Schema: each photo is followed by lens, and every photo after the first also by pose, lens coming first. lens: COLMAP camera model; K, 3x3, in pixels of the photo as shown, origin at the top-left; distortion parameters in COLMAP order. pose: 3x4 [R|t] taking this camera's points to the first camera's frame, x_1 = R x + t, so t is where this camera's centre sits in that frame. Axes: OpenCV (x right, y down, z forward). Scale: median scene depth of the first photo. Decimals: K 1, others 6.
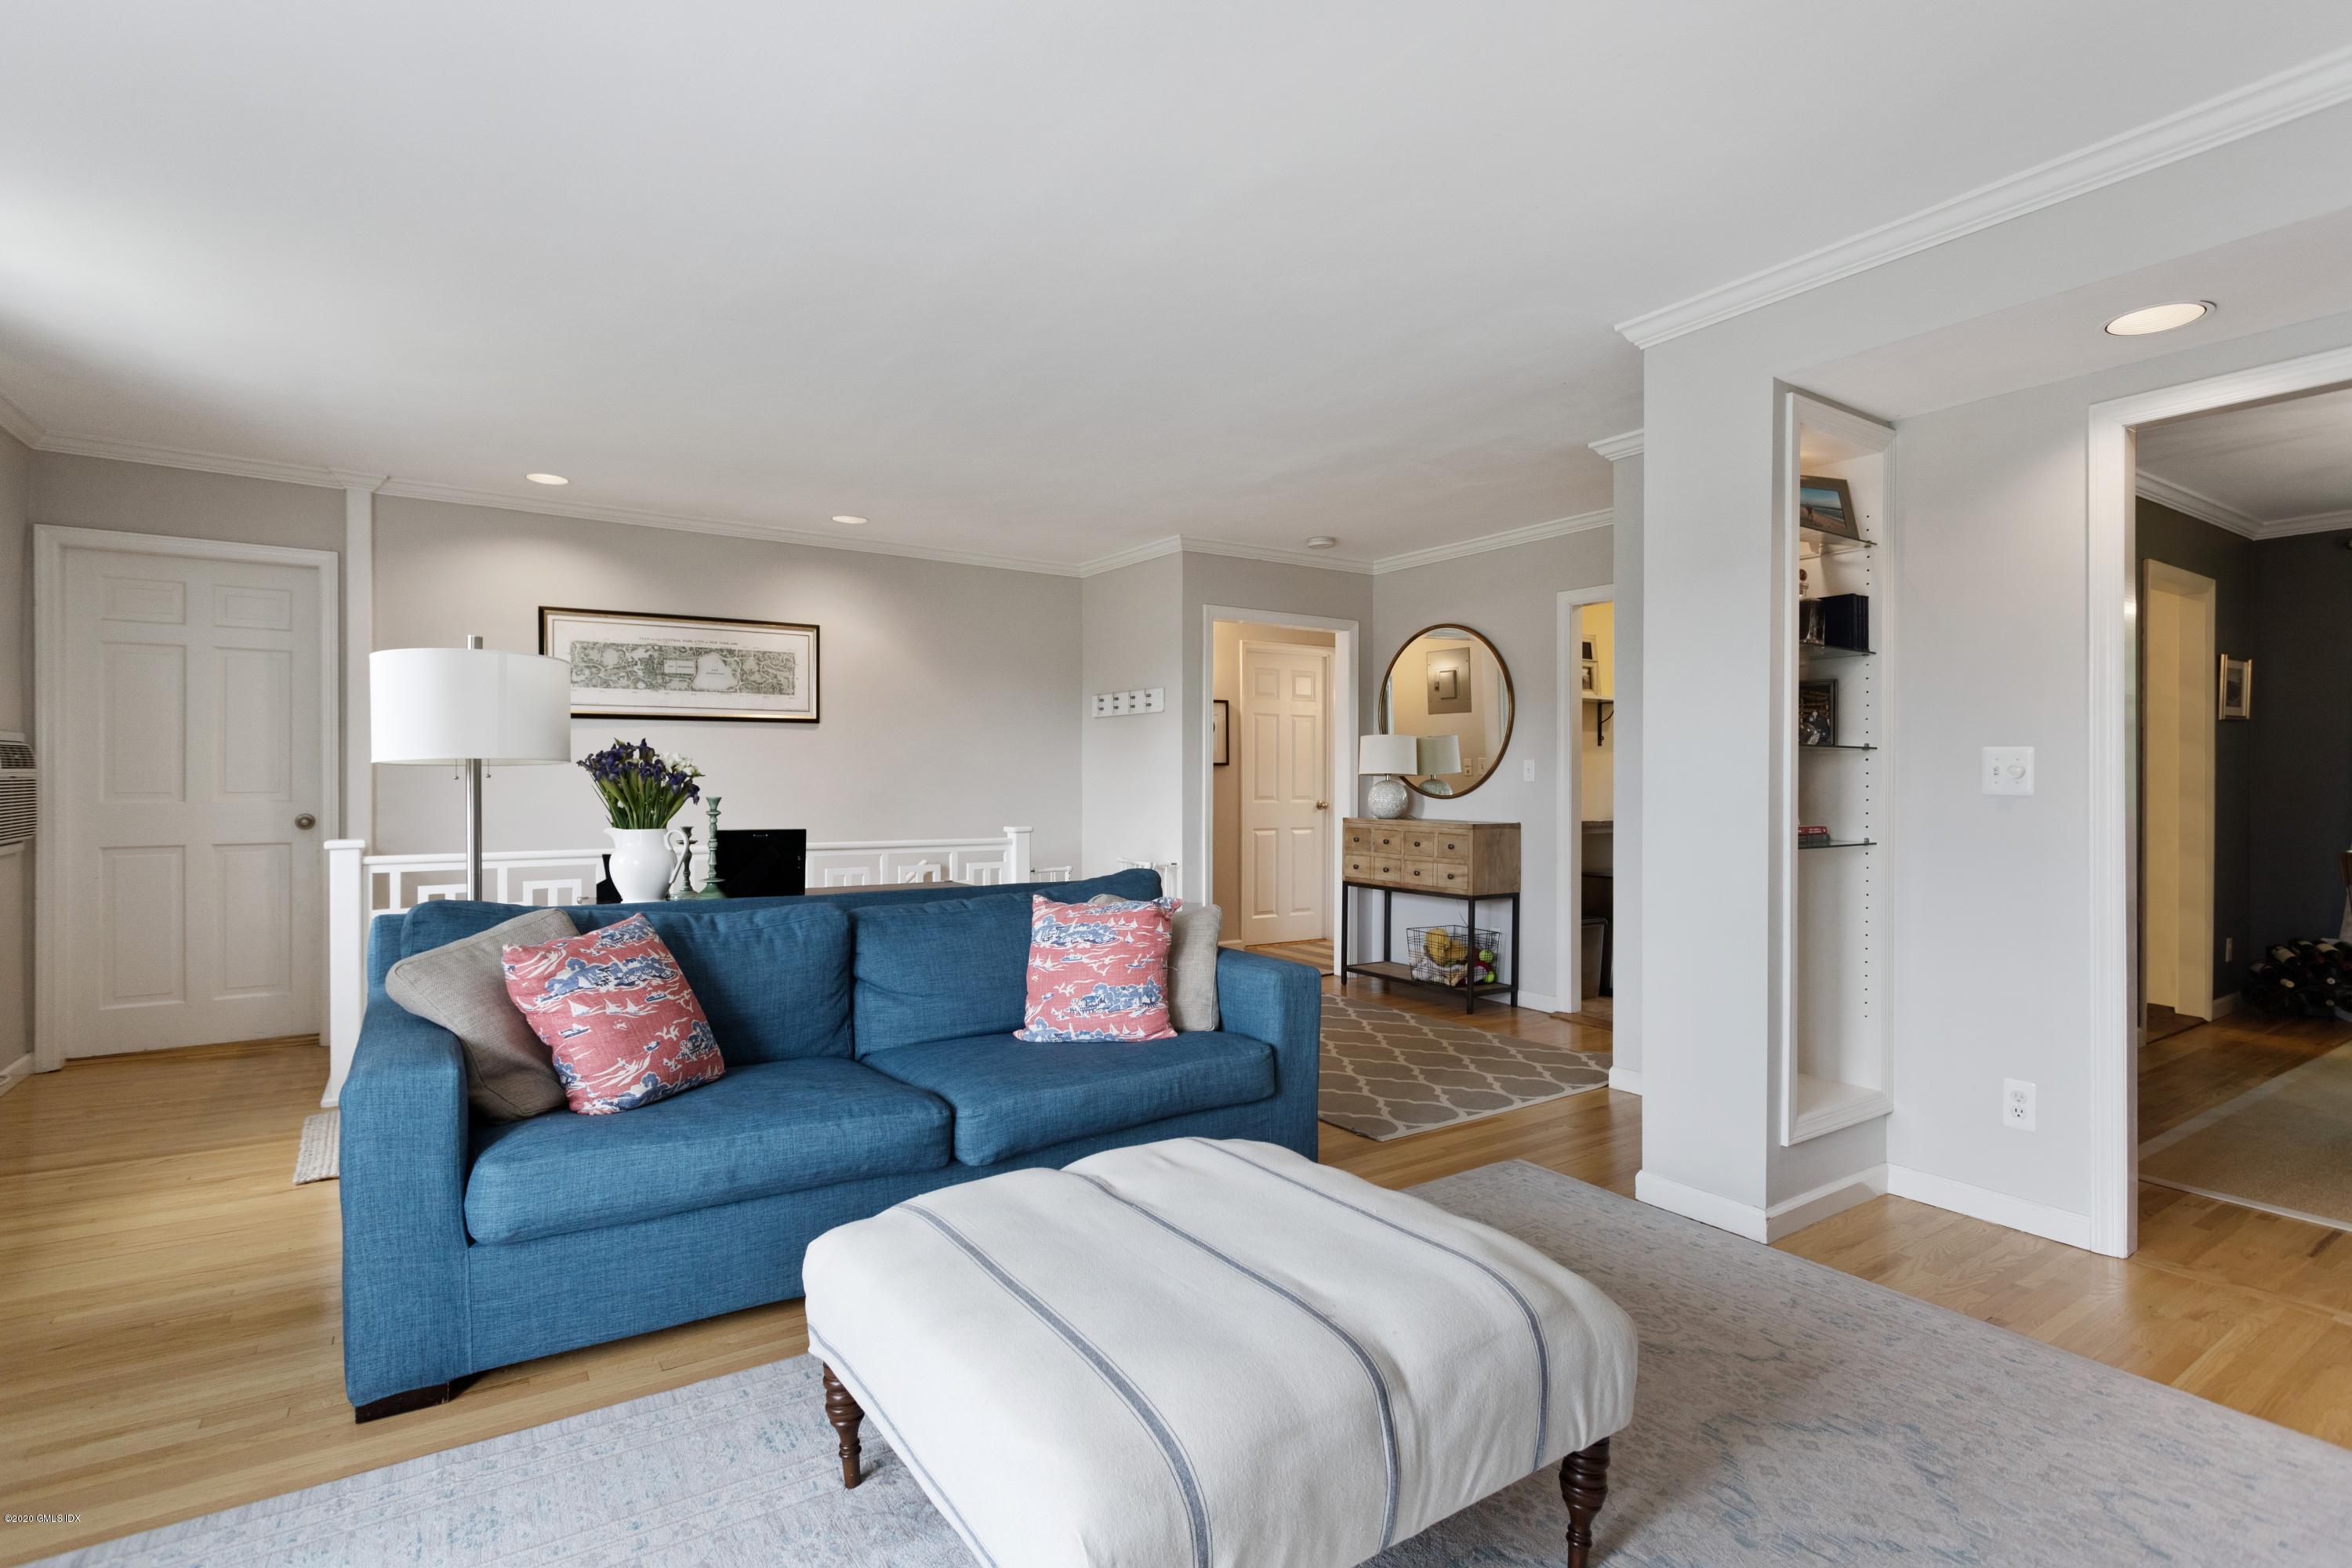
lens RADIAL K [[1109.1, 0, 1141.5], [0, 1109.1, 782.5], [0, 0, 1]] dist [-0.001215, -0.000019]
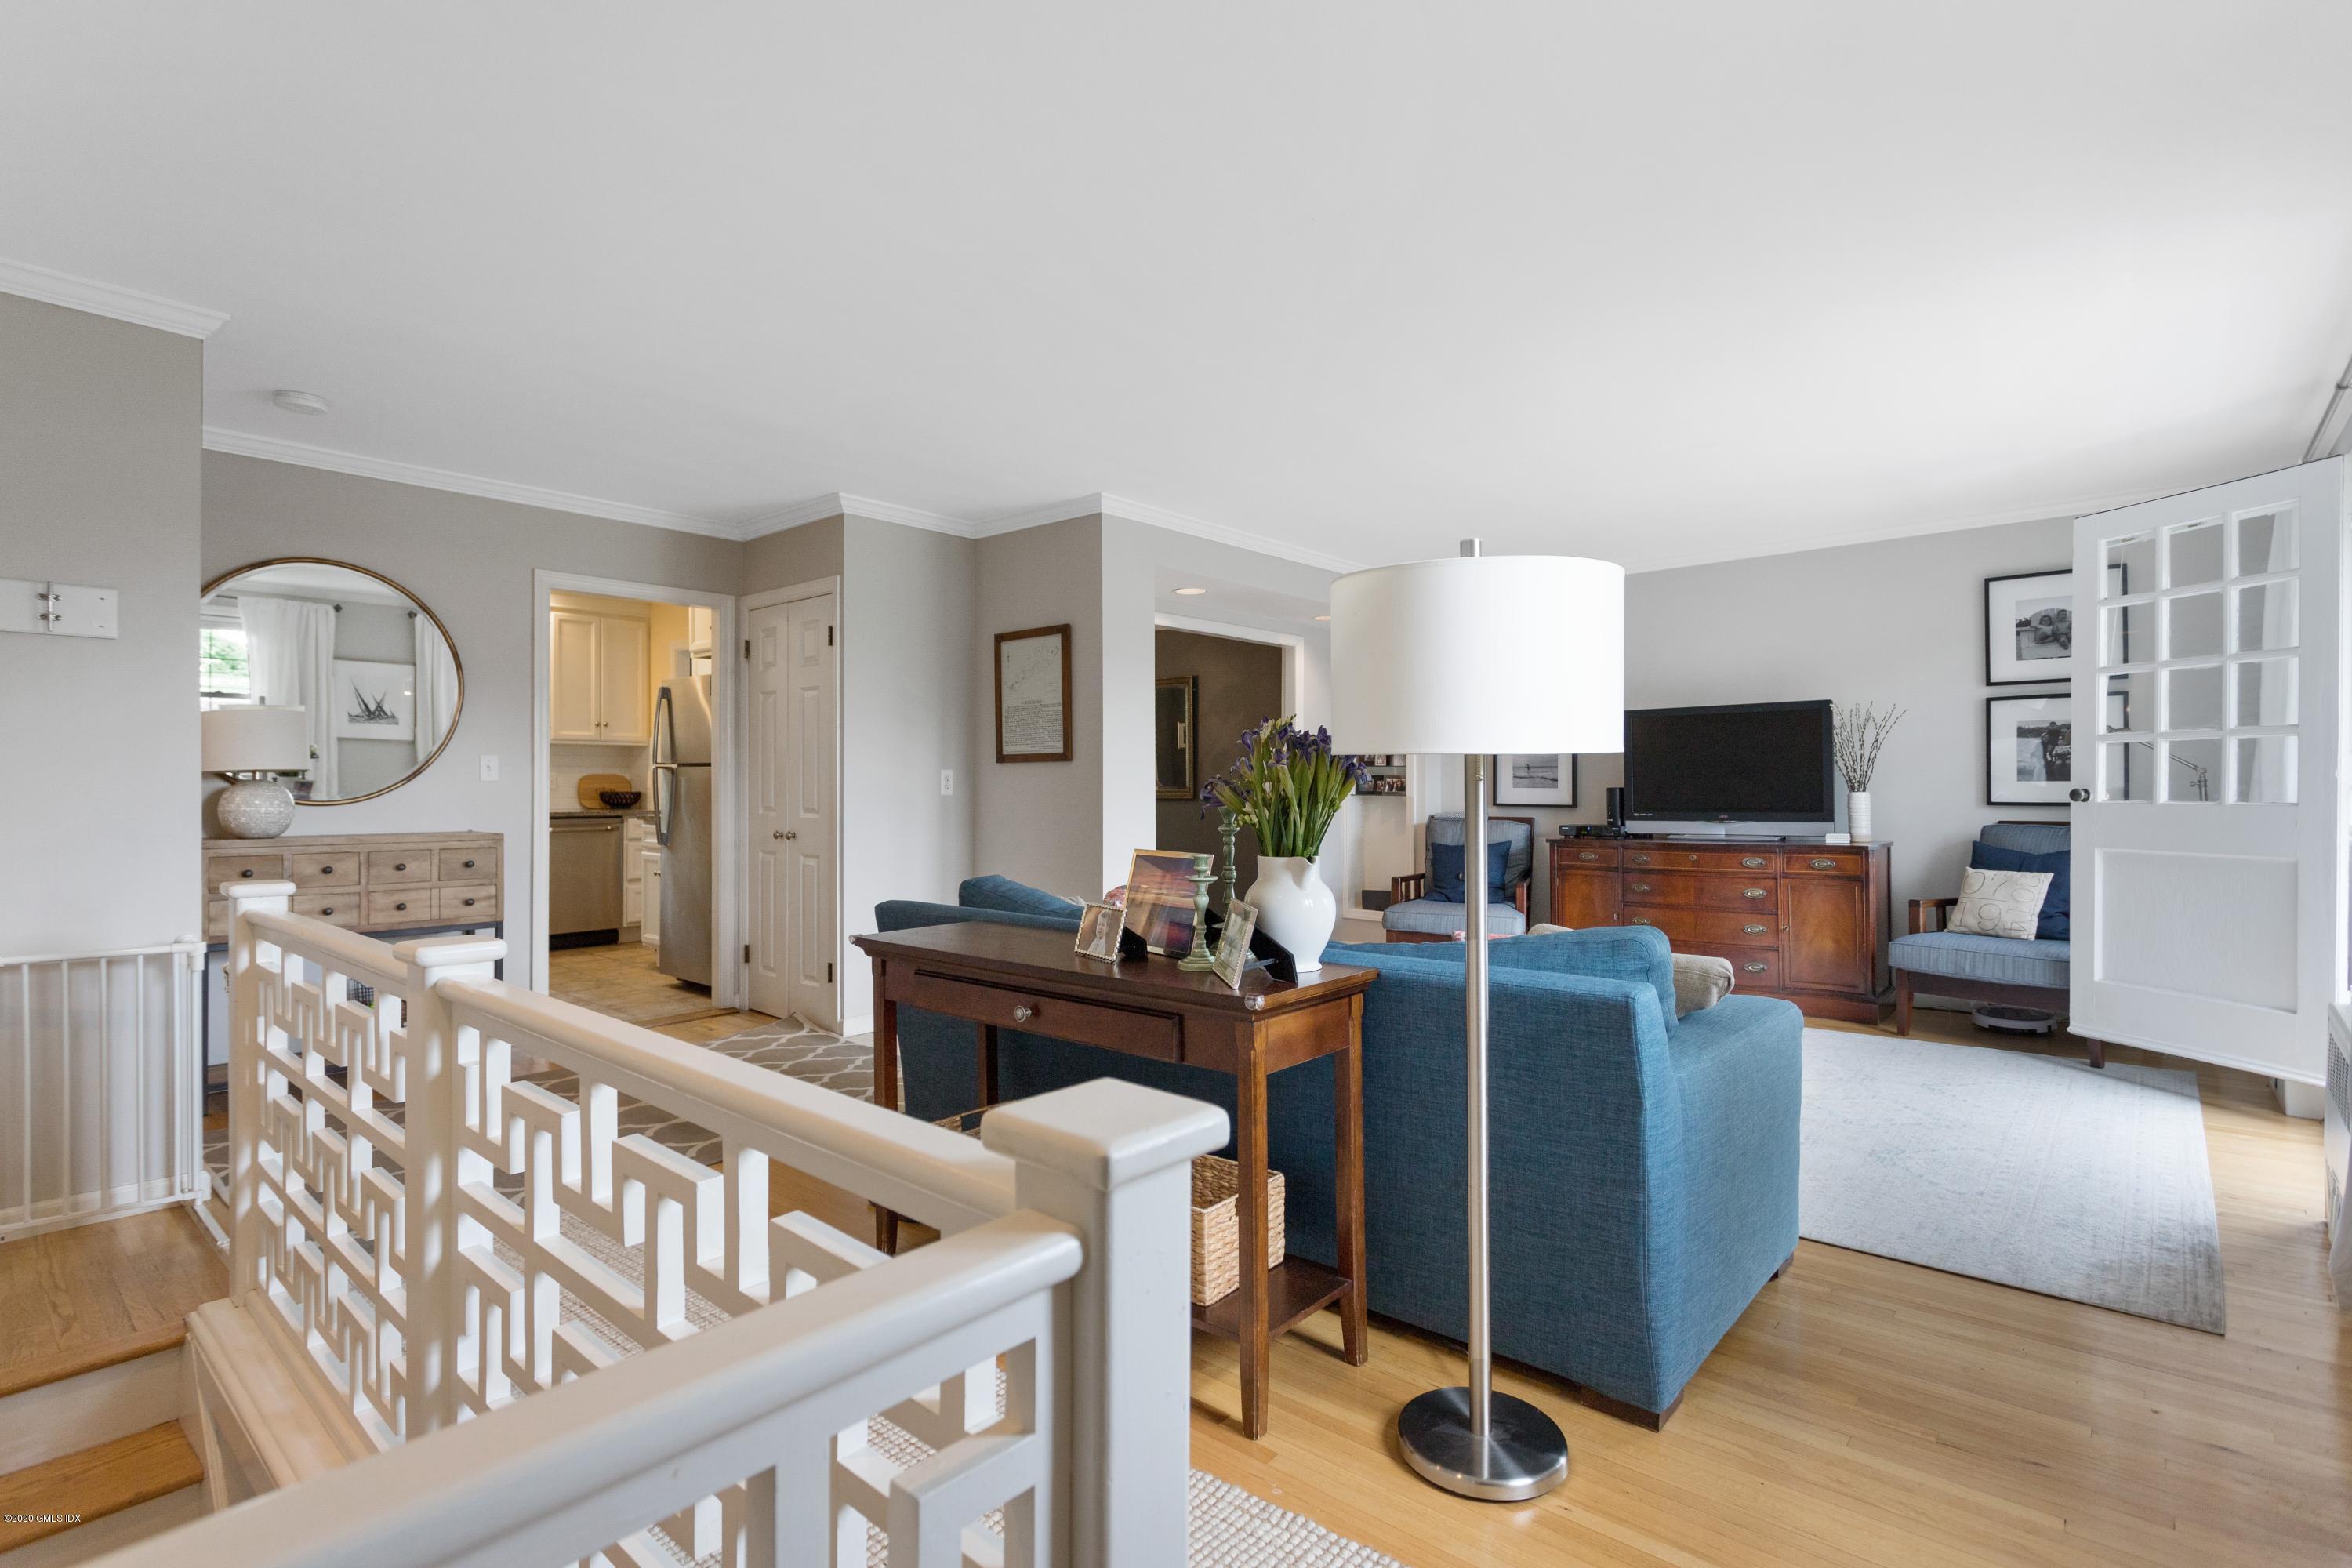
lens RADIAL K [[1119.3, 0, 1188.1], [0, 1119.3, 780.9], [0, 0, 1]] dist [0.001701, 0.000521]
pose [[-0.270515, -0.000938, 0.962715, -0.630987], [0.002309, 0.999996, 0.001623, -0.001981], [-0.962713, 0.002662, -0.270512, 0.720739]]
